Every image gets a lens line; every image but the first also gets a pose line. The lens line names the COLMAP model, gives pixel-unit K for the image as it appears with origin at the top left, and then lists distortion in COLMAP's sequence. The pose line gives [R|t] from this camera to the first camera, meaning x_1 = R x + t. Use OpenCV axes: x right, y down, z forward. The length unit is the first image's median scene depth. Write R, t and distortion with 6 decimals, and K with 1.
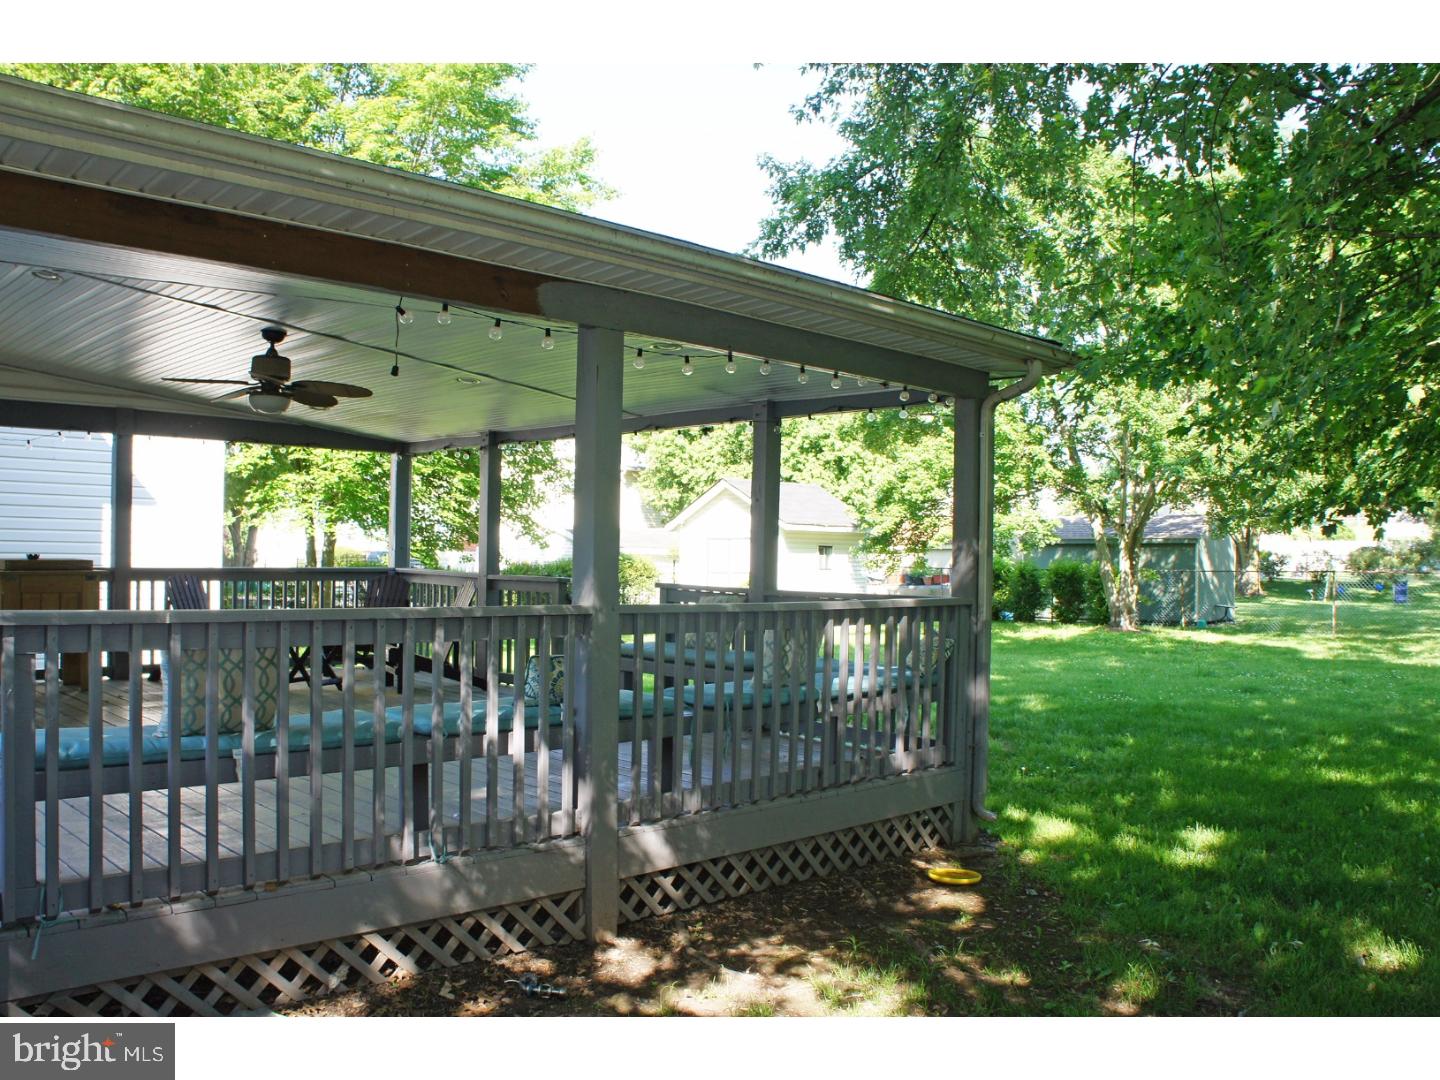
lens RADIAL K [[1129.0, 0, 720.0], [0, 1129.0, 540.0], [0, 0, 1]] dist [-0.118128, 0.004188]
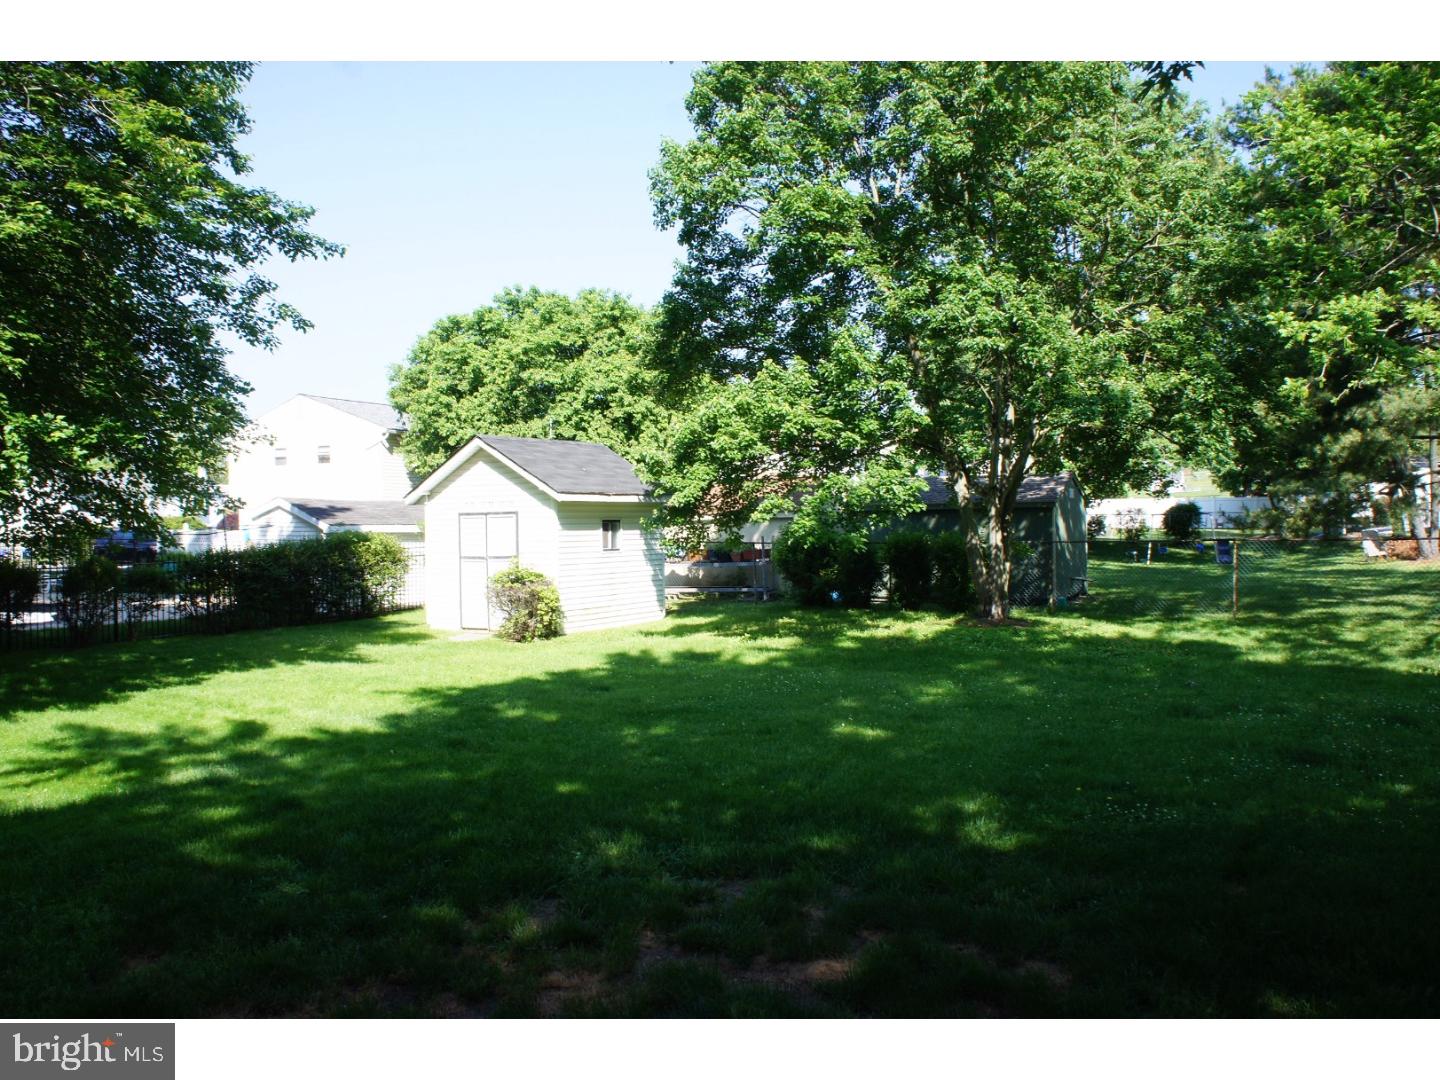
lens RADIAL K [[1129.0, 0, 720.0], [0, 1129.0, 540.0], [0, 0, 1]] dist [-0.118128, 0.004188]
pose [[0.983256, -0.025068, 0.180500, 0.024083], [0.019637, 0.999301, 0.031816, -0.003552], [-0.181171, -0.027738, 0.983060, 0.201444]]
